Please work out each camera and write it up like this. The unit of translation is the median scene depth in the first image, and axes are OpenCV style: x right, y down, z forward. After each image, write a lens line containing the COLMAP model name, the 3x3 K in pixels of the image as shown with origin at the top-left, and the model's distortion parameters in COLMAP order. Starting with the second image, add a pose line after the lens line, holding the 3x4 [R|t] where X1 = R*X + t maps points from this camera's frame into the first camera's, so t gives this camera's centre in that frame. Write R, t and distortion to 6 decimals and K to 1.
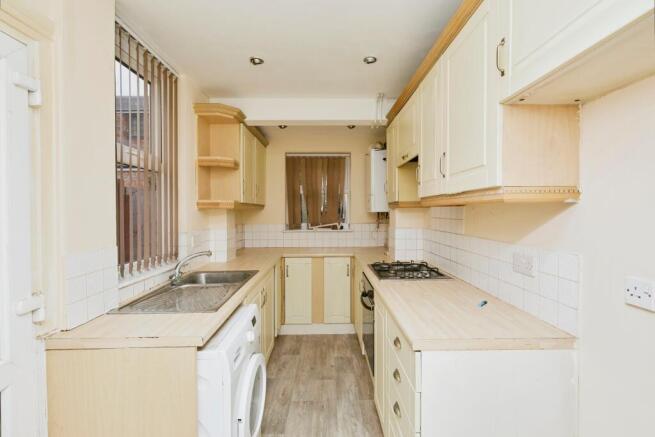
lens RADIAL K [[303.6, 0, 317.6], [0, 303.6, 216.0], [0, 0, 1]] dist [0.001422, 0.000630]
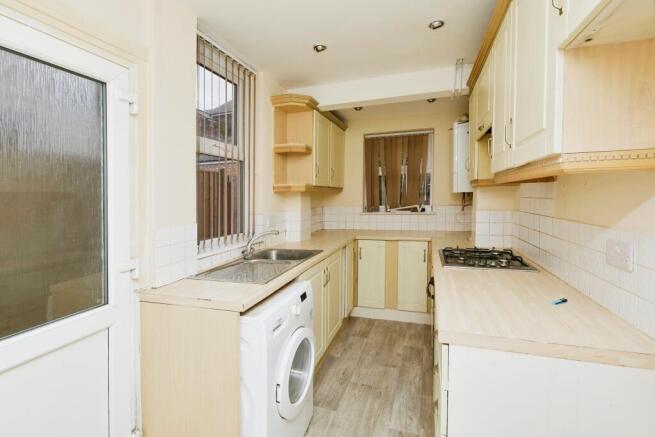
lens RADIAL K [[303.6, 0, 309.4], [0, 303.6, 200.5], [0, 0, 1]] dist [0.001422, 0.000630]
pose [[0.941588, -0.008864, -0.336650, 0.117397], [0.009779, 0.999952, 0.001024, 0.008434], [0.336625, -0.004256, 0.941629, 0.012330]]
